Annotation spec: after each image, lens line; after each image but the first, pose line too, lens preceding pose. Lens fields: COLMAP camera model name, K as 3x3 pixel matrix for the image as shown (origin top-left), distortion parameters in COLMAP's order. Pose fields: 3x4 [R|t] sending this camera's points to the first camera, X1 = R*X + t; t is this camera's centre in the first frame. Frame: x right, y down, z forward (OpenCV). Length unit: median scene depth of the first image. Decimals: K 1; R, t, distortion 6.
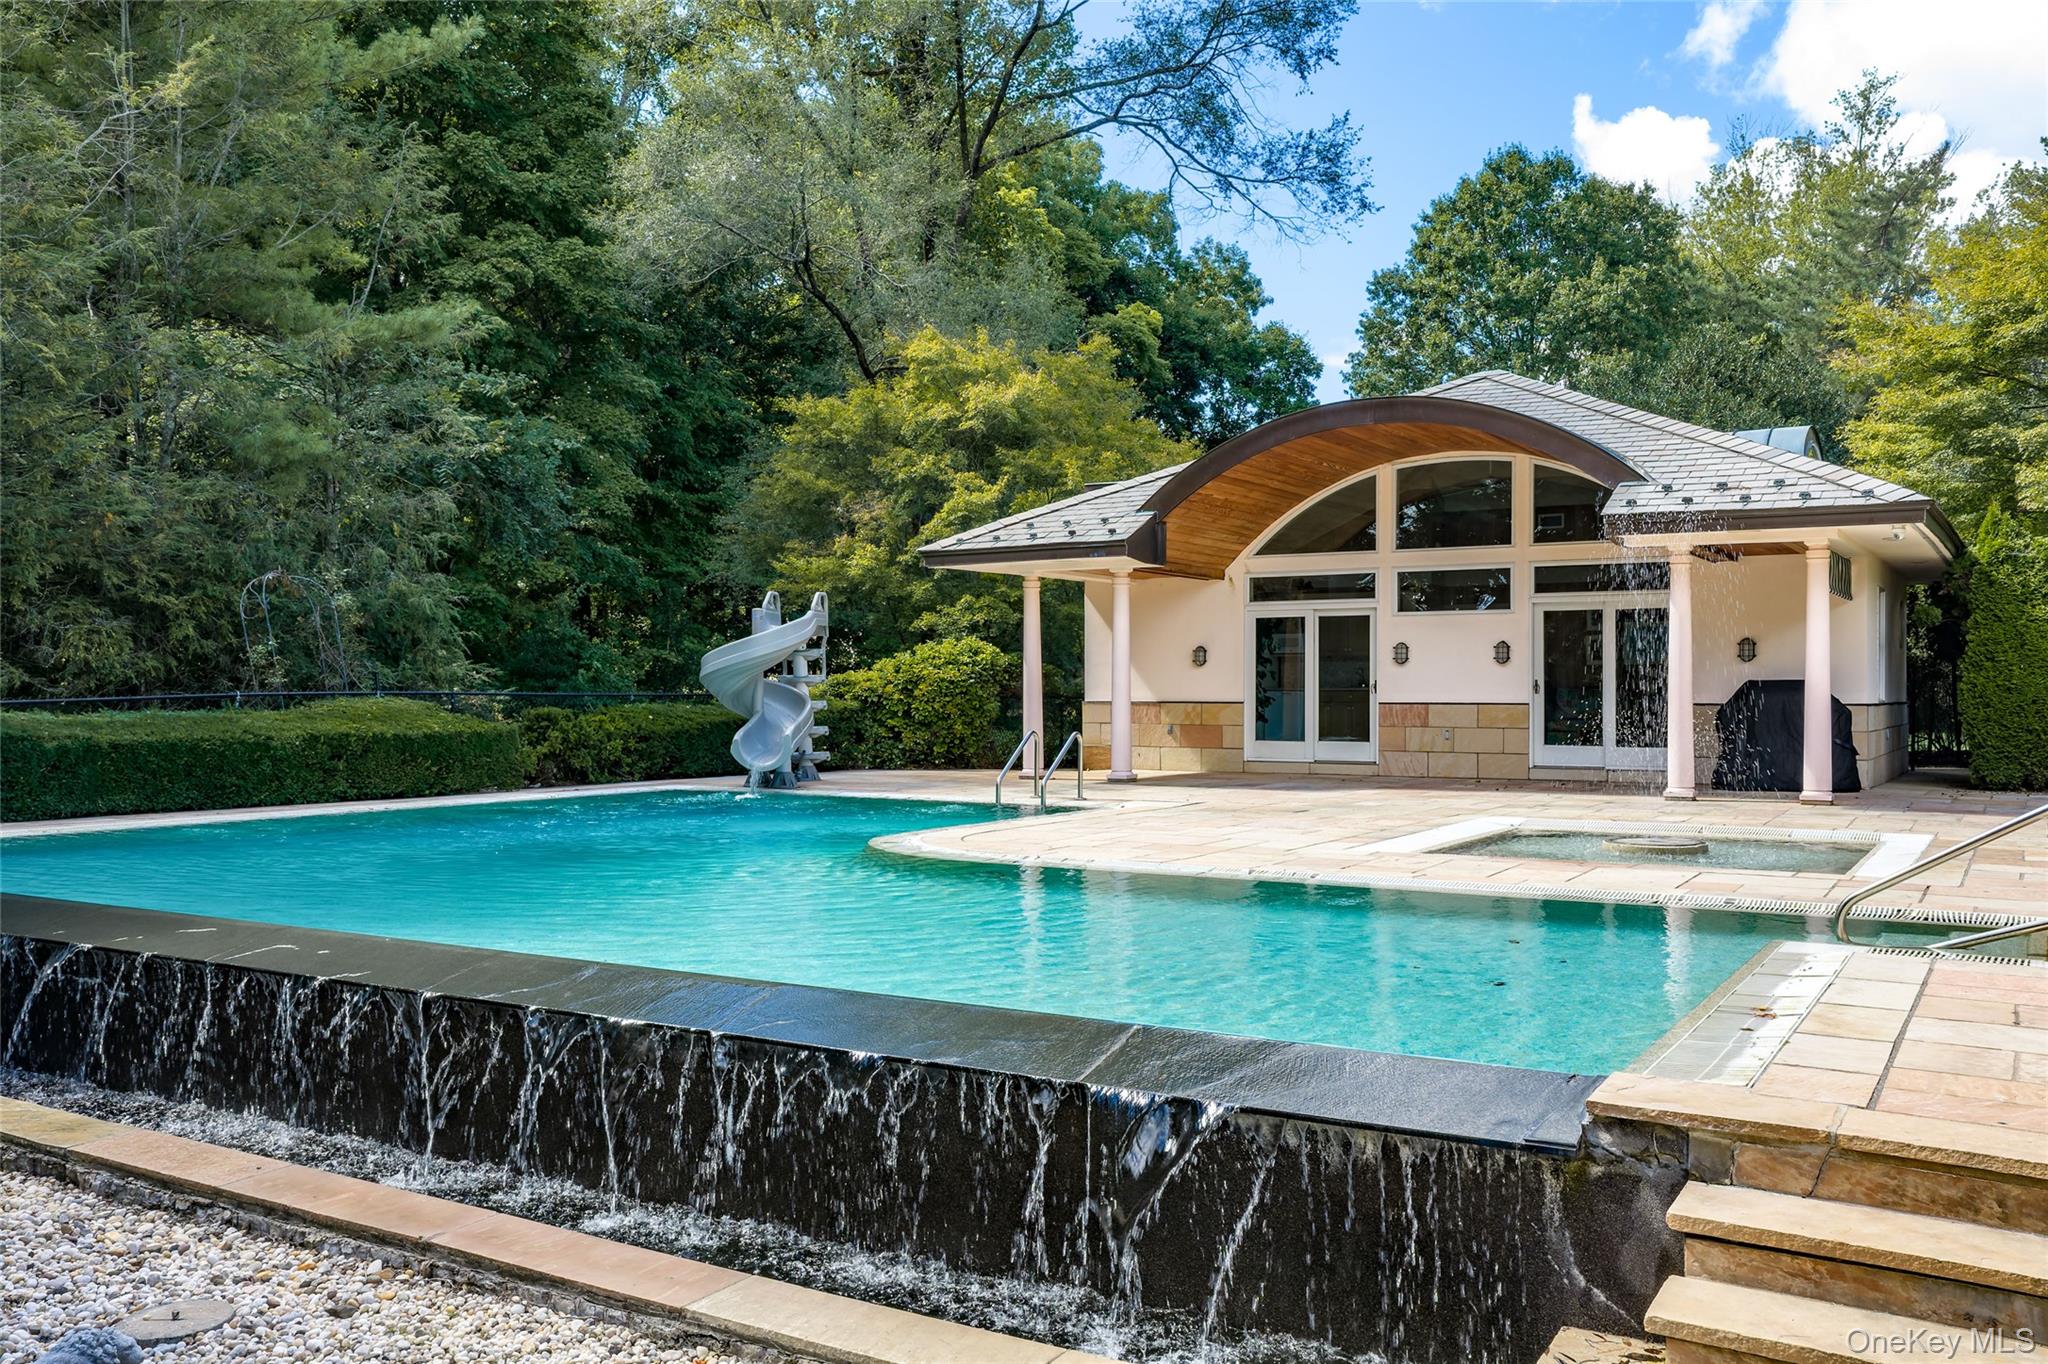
lens RADIAL K [[1656.3, 0, 1024.0], [0, 1656.3, 682.0], [0, 0, 1]] dist [0.002069, 0.001173]
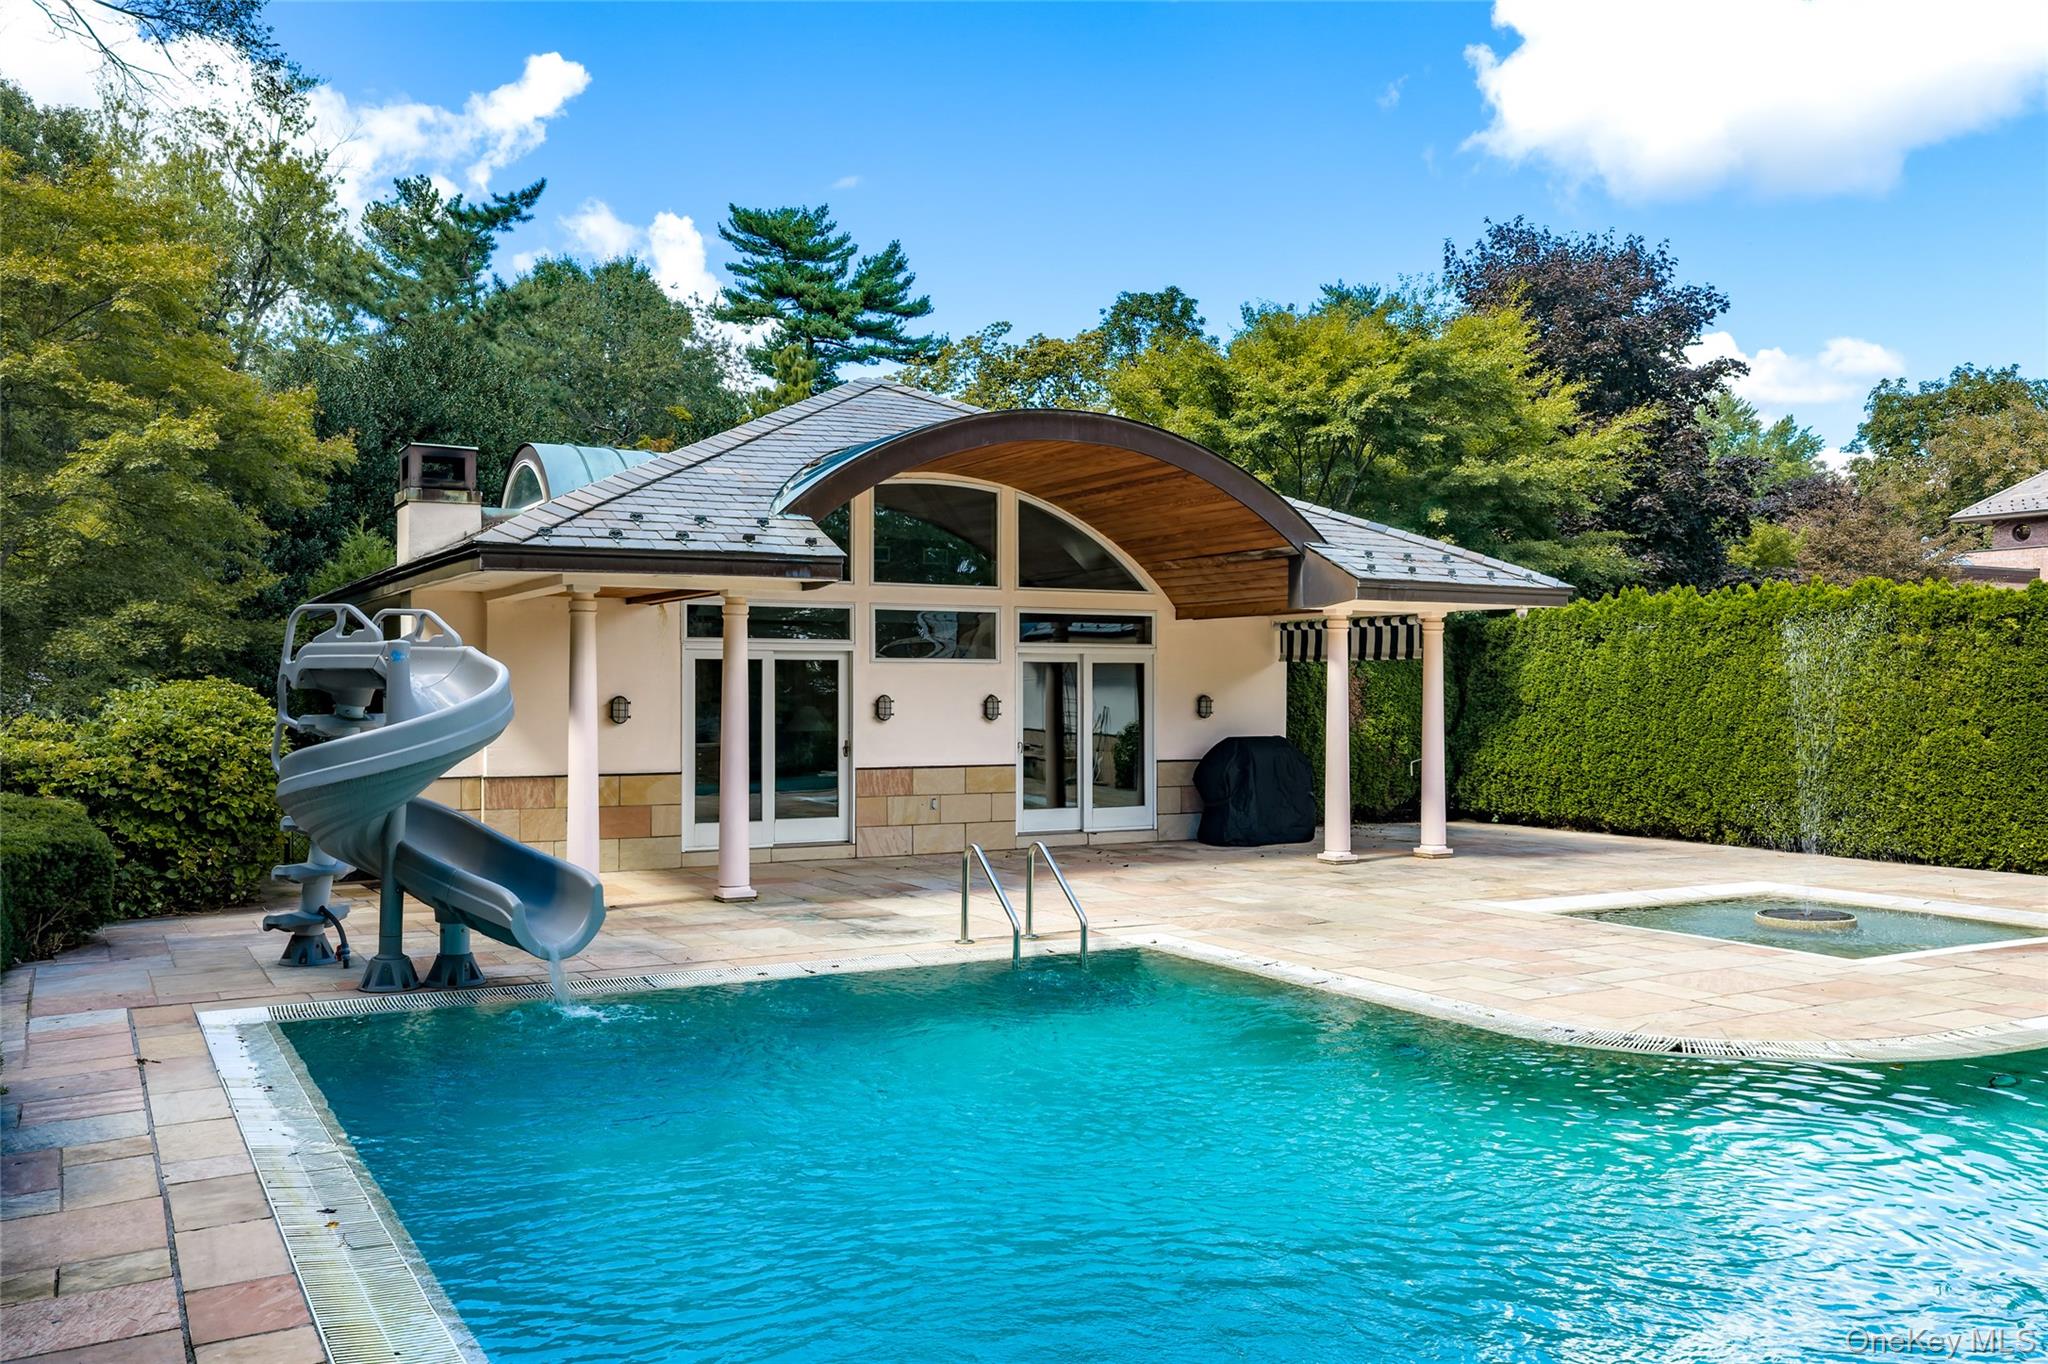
lens RADIAL K [[1656.3, 0, 1024.0], [0, 1656.3, 682.0], [0, 0, 1]] dist [0.002069, 0.001173]
pose [[0.475264, 0.009683, 0.879790, -0.474973], [0.001059, 0.999932, -0.011578, -0.020990], [-0.879843, 0.006434, 0.475221, 0.557103]]
